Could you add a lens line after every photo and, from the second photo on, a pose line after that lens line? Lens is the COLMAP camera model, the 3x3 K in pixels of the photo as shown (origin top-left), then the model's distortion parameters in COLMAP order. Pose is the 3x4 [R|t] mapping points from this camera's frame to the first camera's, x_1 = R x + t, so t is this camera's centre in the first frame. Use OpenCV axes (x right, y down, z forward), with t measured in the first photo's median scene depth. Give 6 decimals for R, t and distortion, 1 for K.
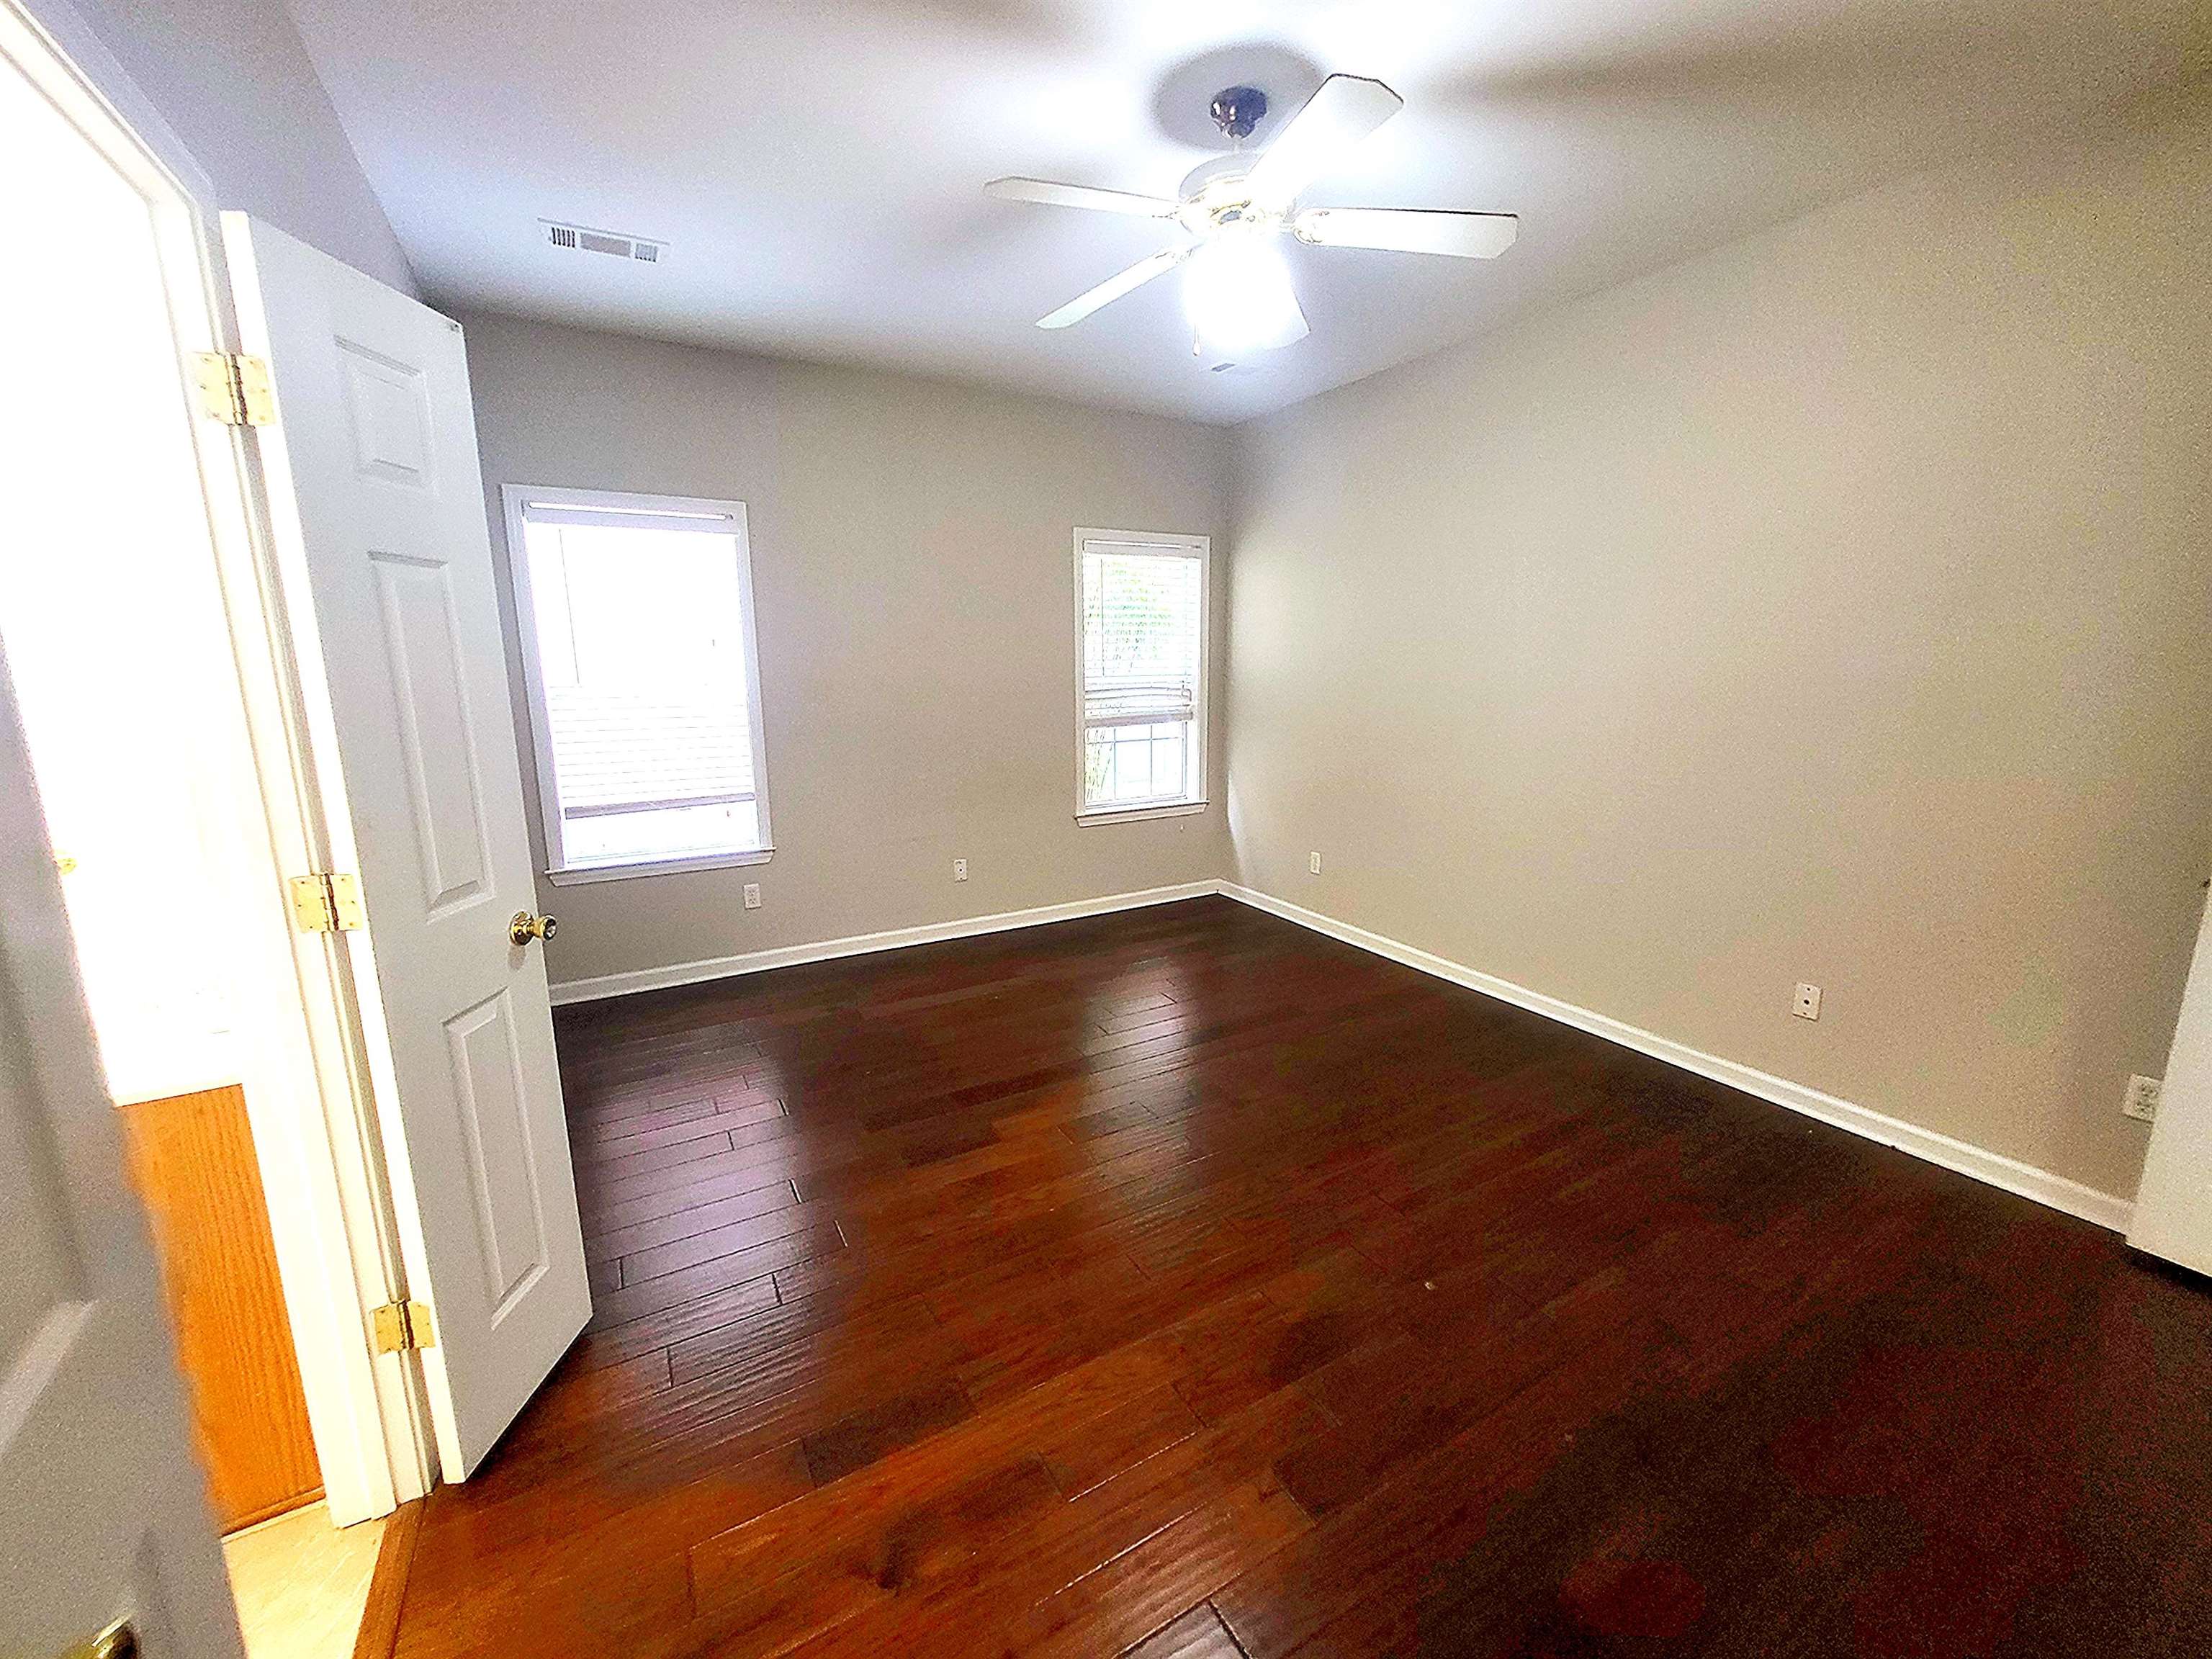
lens RADIAL K [[872.9, 0, 1099.6], [0, 872.9, 818.7], [0, 0, 1]] dist [0.003127, 0.000214]
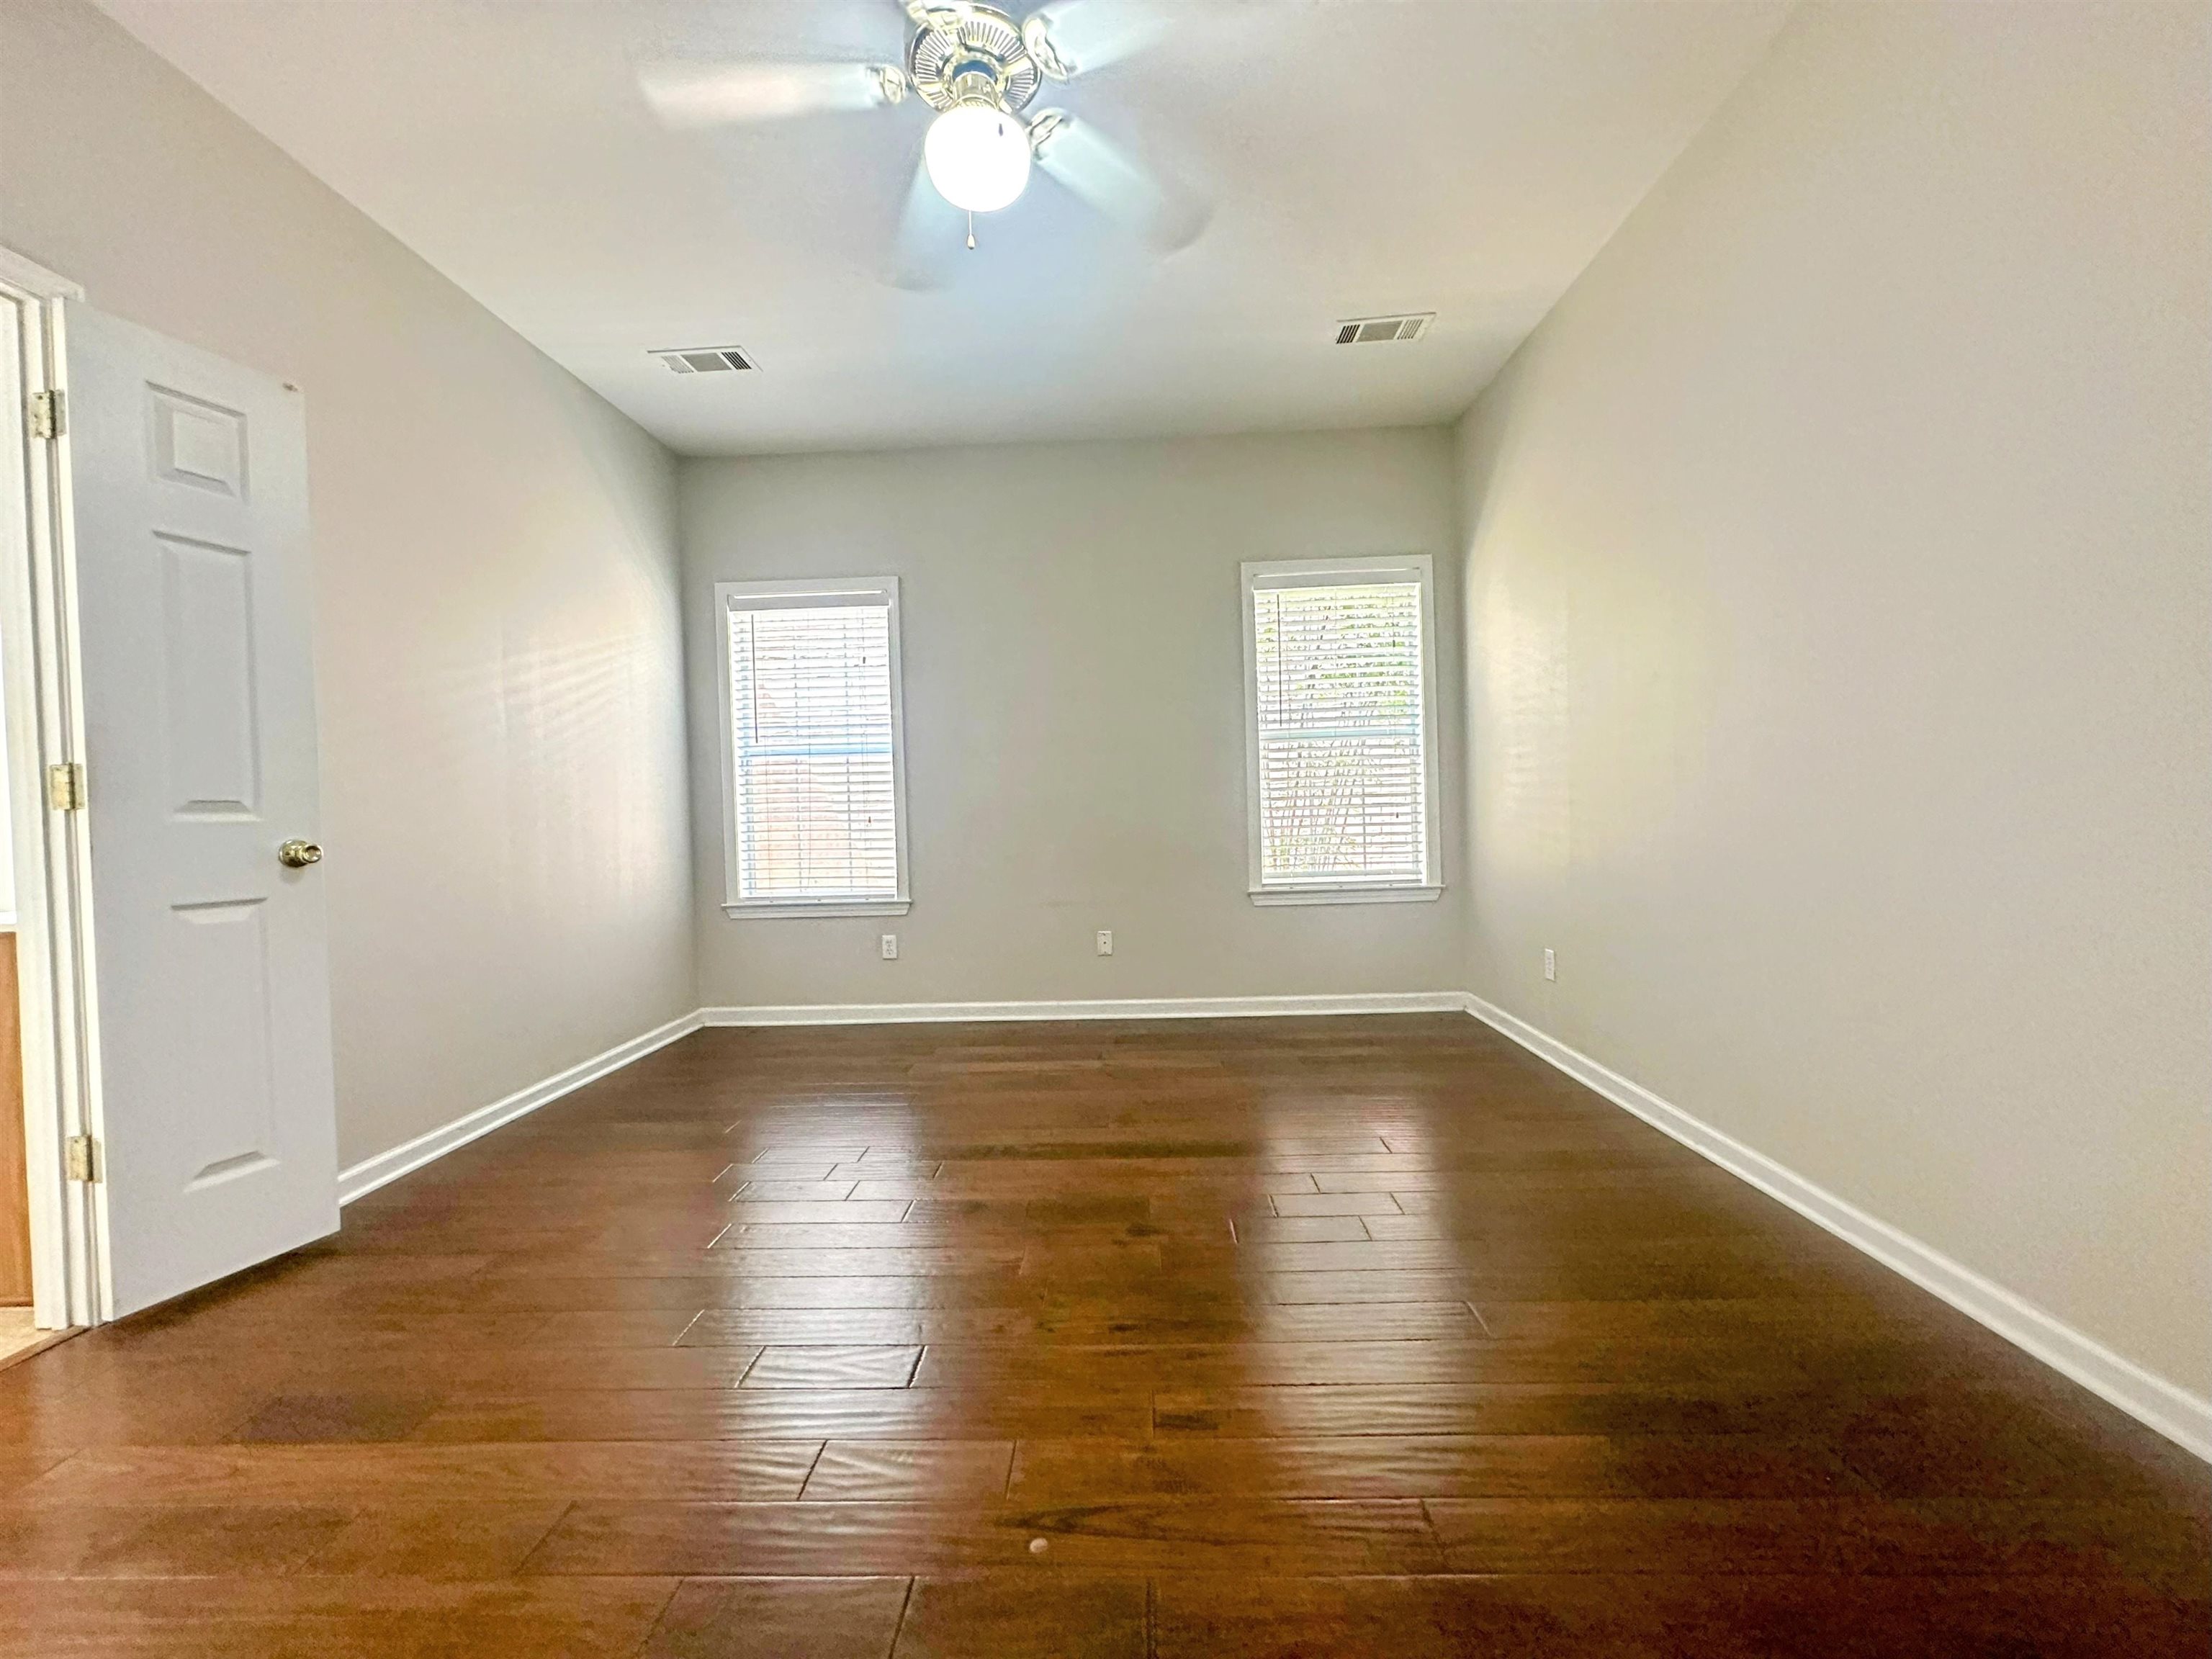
lens RADIAL K [[889.1, 0, 1104.0], [0, 889.1, 835.0], [0, 0, 1]] dist [0.003236, 0.000659]
pose [[0.850994, -0.003937, -0.525161, 0.308652], [-0.071085, 0.989906, -0.122610, 0.057782], [0.520343, 0.141672, 0.842124, 0.193932]]
